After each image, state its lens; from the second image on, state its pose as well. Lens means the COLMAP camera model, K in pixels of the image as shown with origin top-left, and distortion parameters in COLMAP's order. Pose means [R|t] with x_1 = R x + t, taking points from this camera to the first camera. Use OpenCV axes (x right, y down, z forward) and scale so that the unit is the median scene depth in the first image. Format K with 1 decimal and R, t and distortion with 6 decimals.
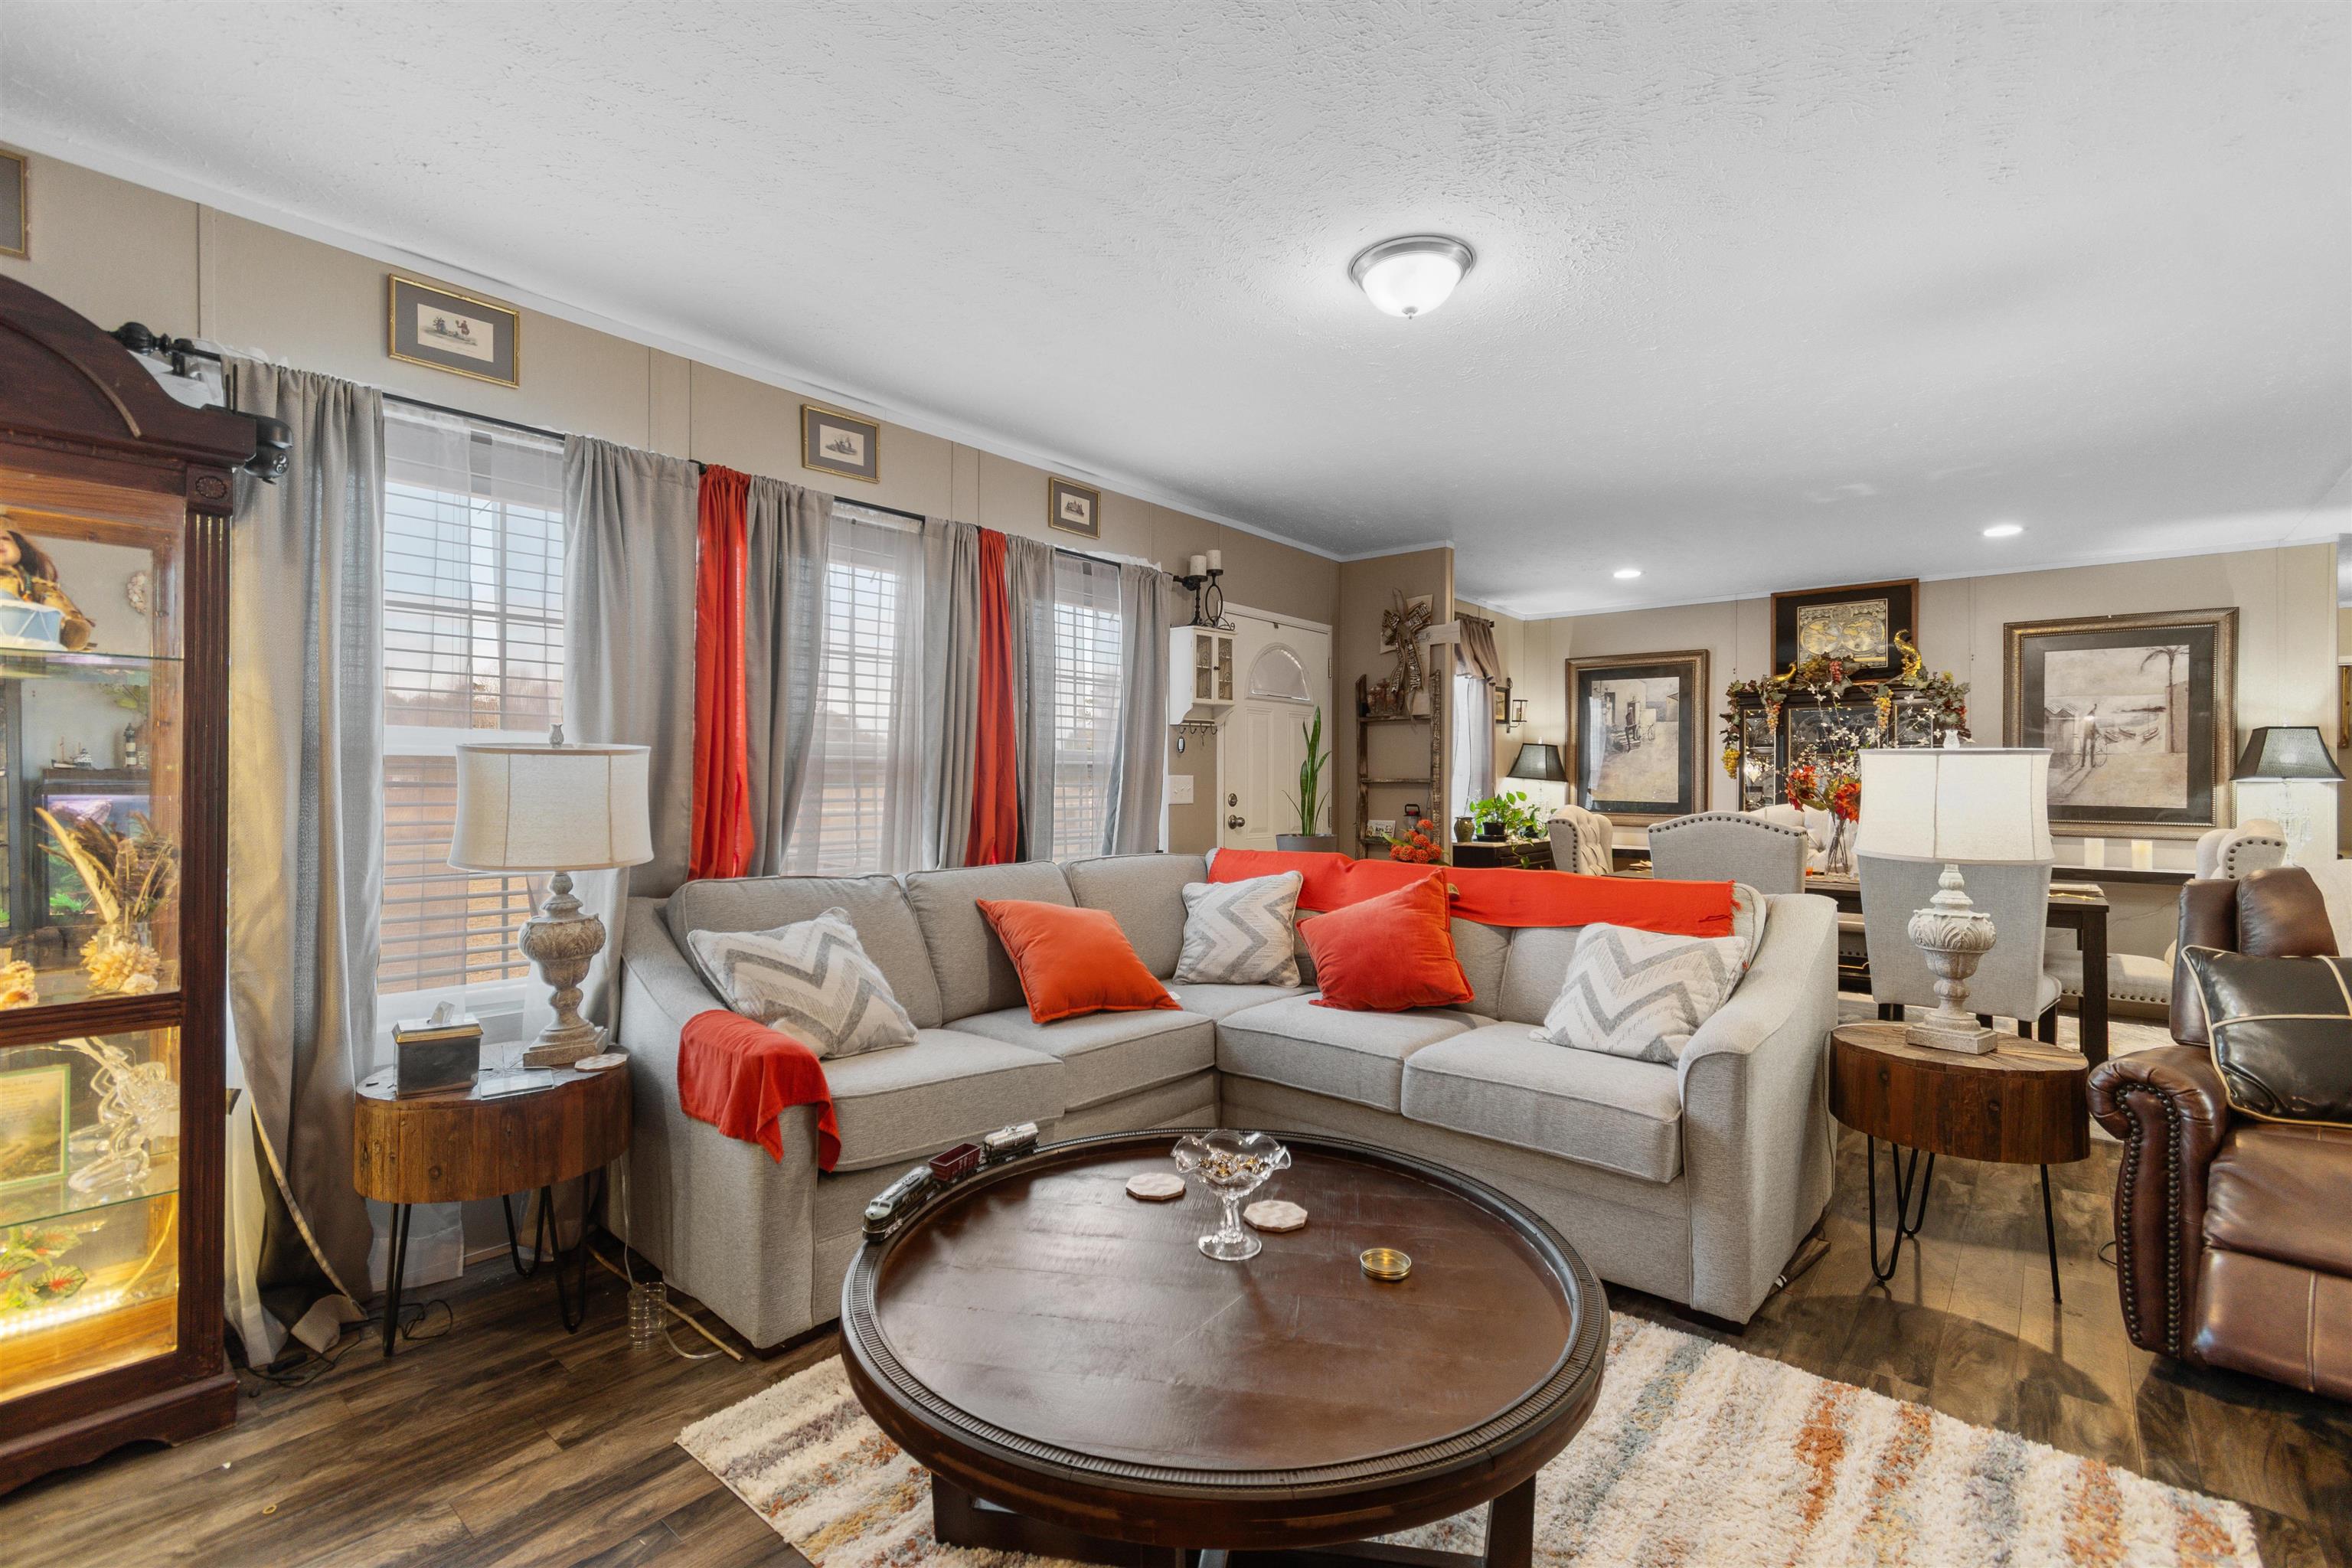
lens RADIAL K [[1041.4, 0, 1157.4], [0, 1041.4, 780.7], [0, 0, 1]] dist [0.005139, -0.002740]
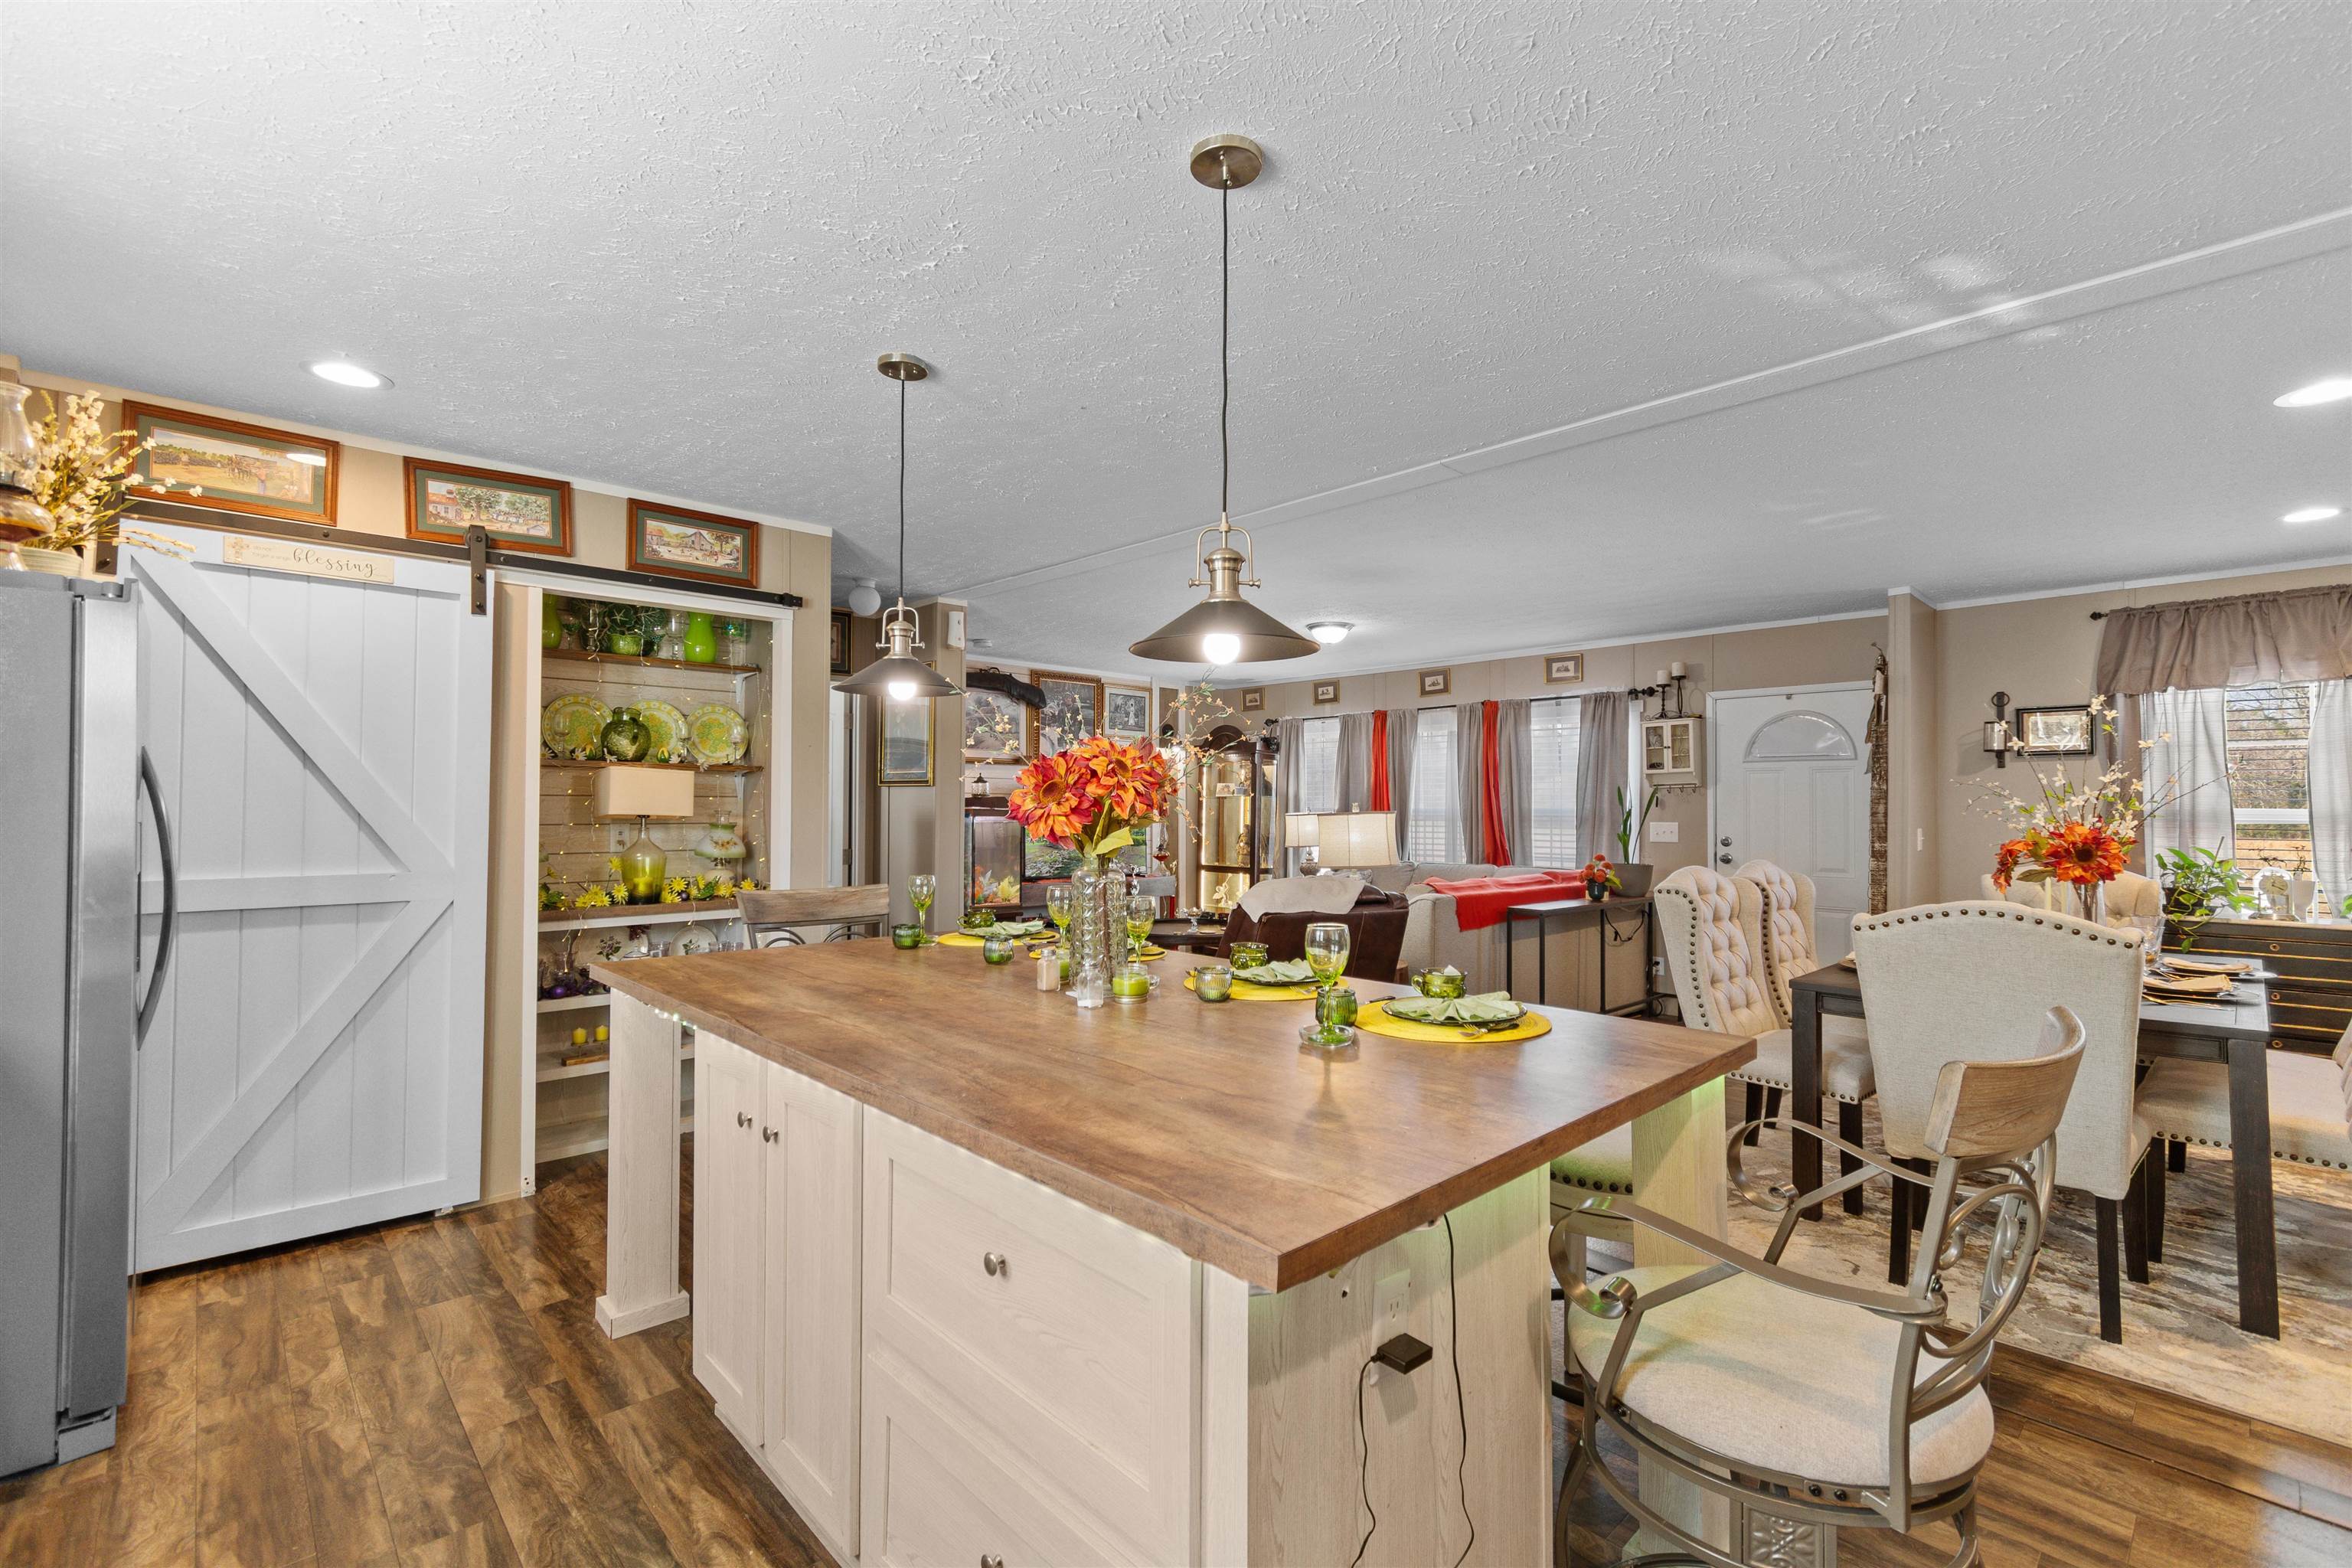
lens RADIAL K [[1041.4, 0, 1176.9], [0, 1041.4, 791.3], [0, 0, 1]] dist [0.005139, -0.002740]
pose [[-0.081021, -0.023509, -0.996435, 1.292854], [-0.002167, 0.999724, -0.023410, -0.011138], [0.996710, 0.000263, -0.081050, 0.379543]]
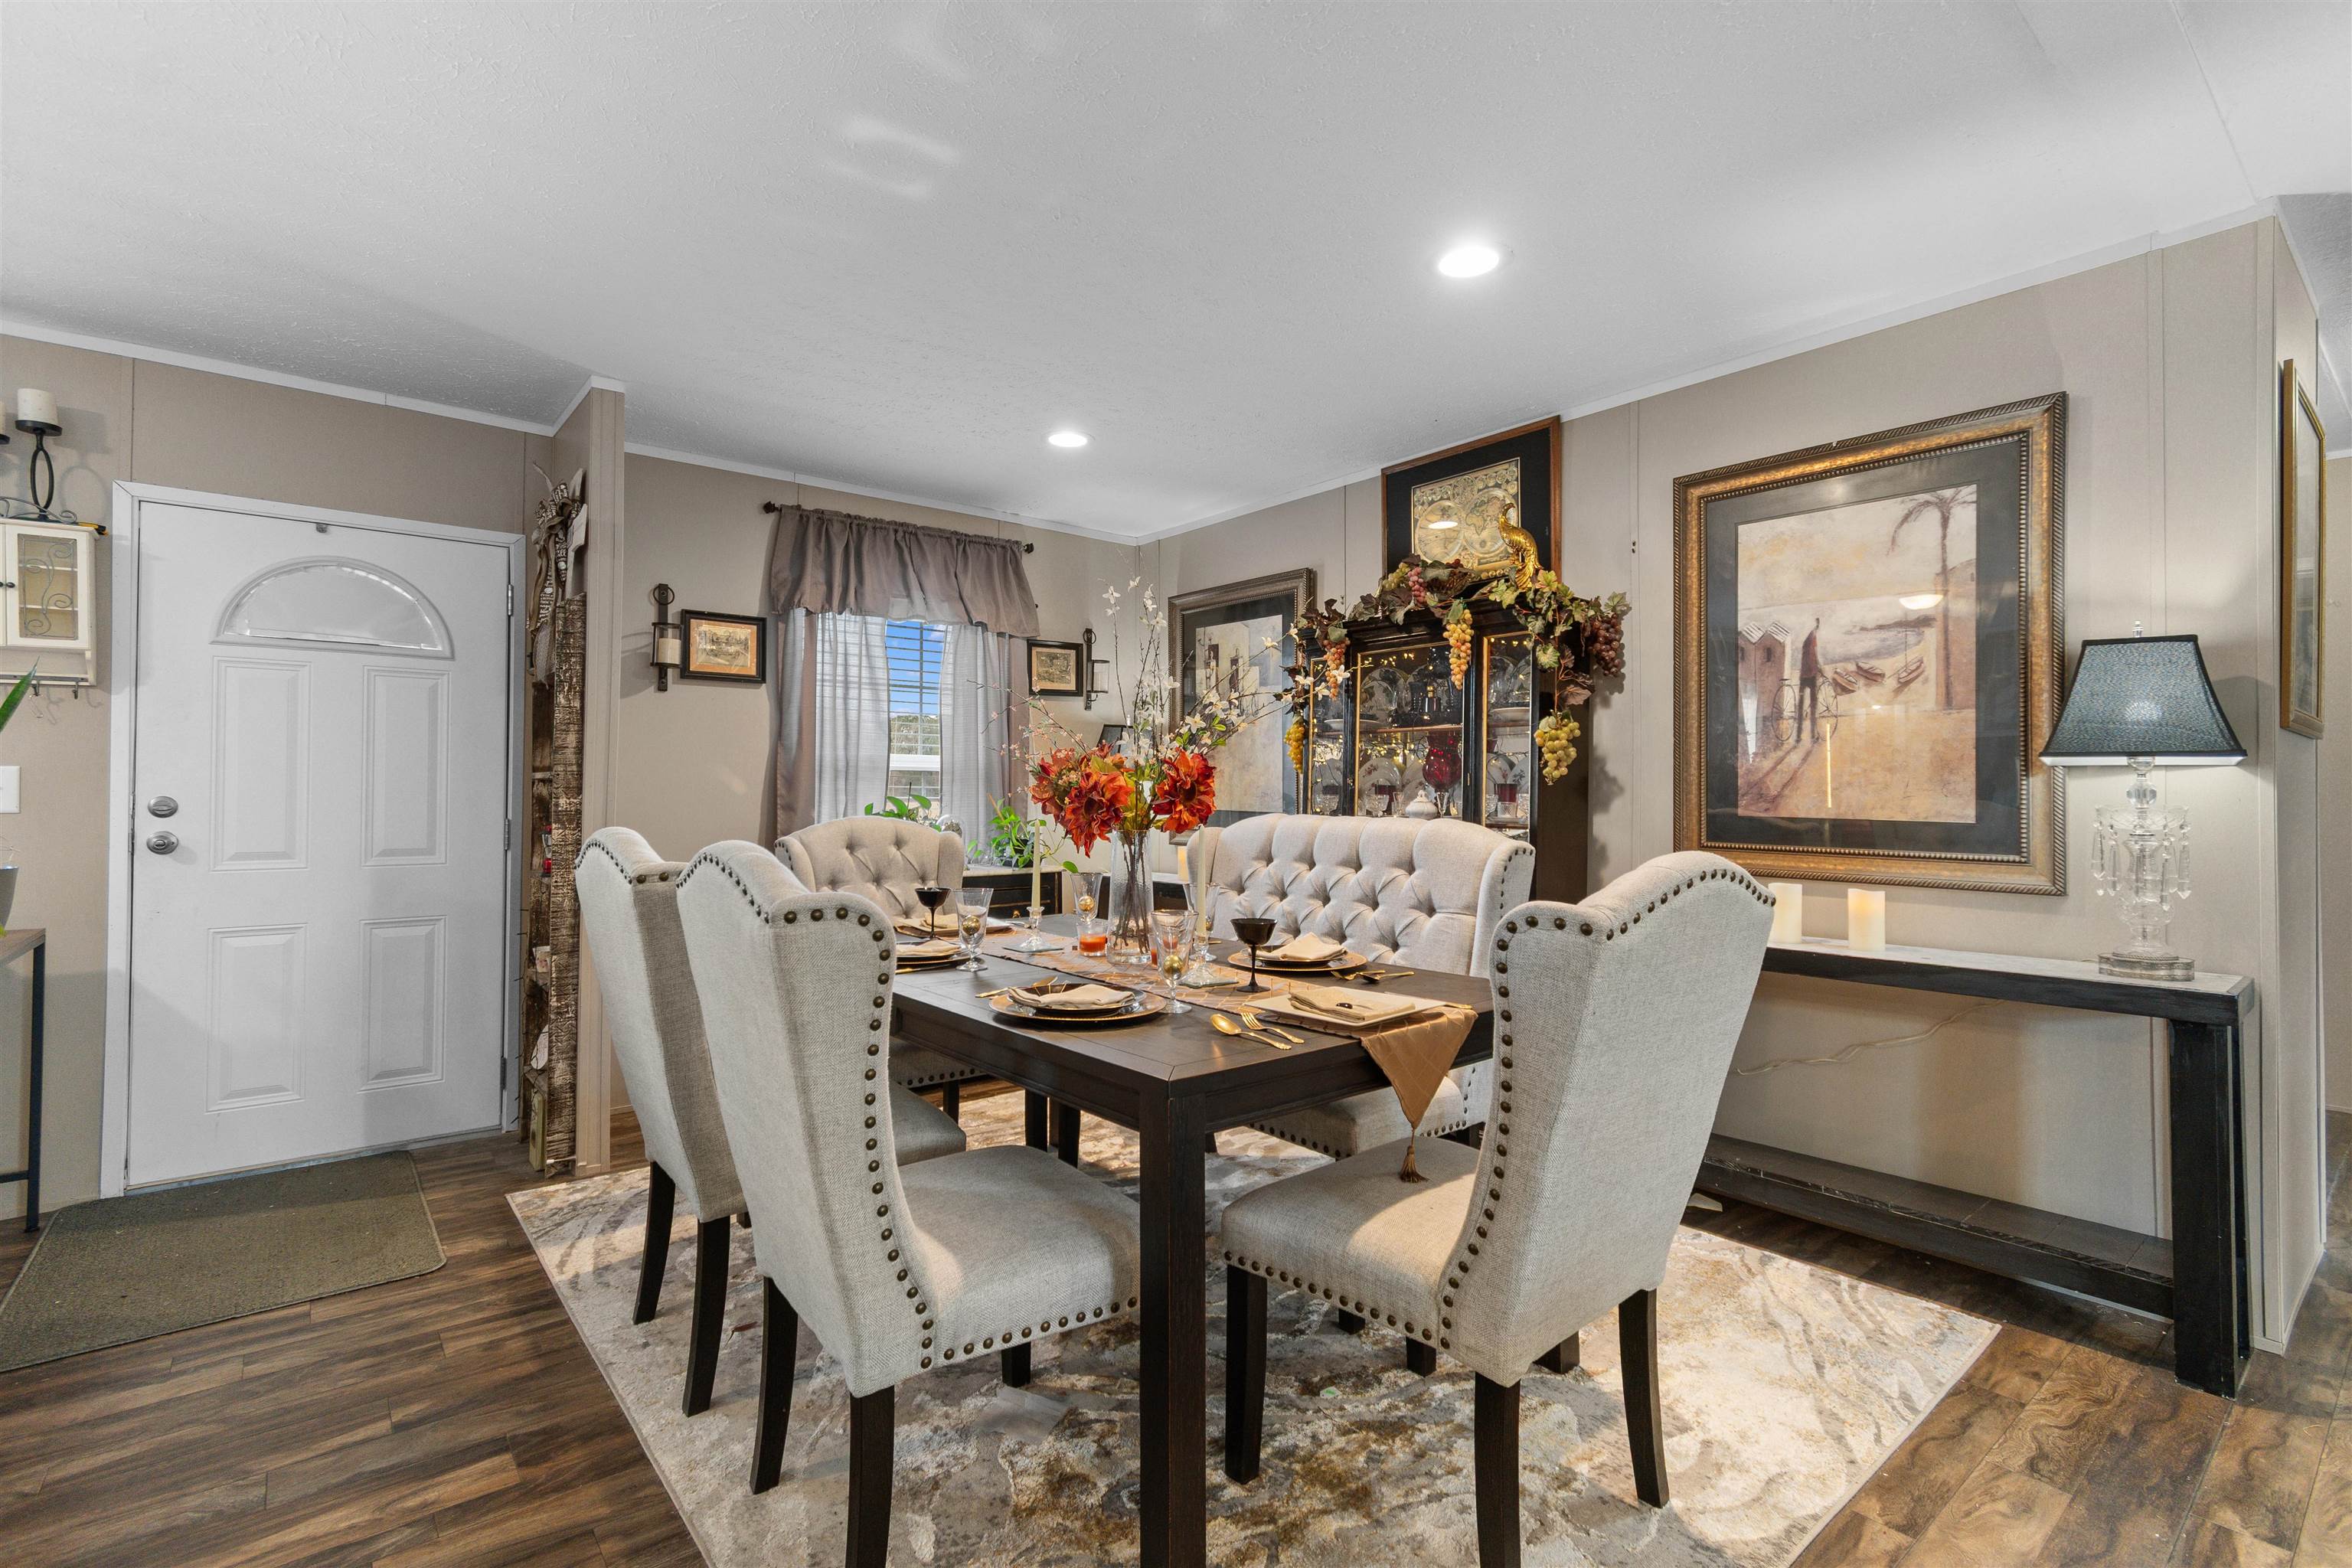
lens RADIAL K [[1041.4, 0, 1188.9], [0, 1041.4, 783.8], [0, 0, 1]] dist [0.005139, -0.002740]
pose [[0.983982, -0.004316, -0.178213, 0.702485], [0.003771, 0.999987, -0.003395, 0.008141], [0.178225, 0.002668, 0.983986, 0.453170]]
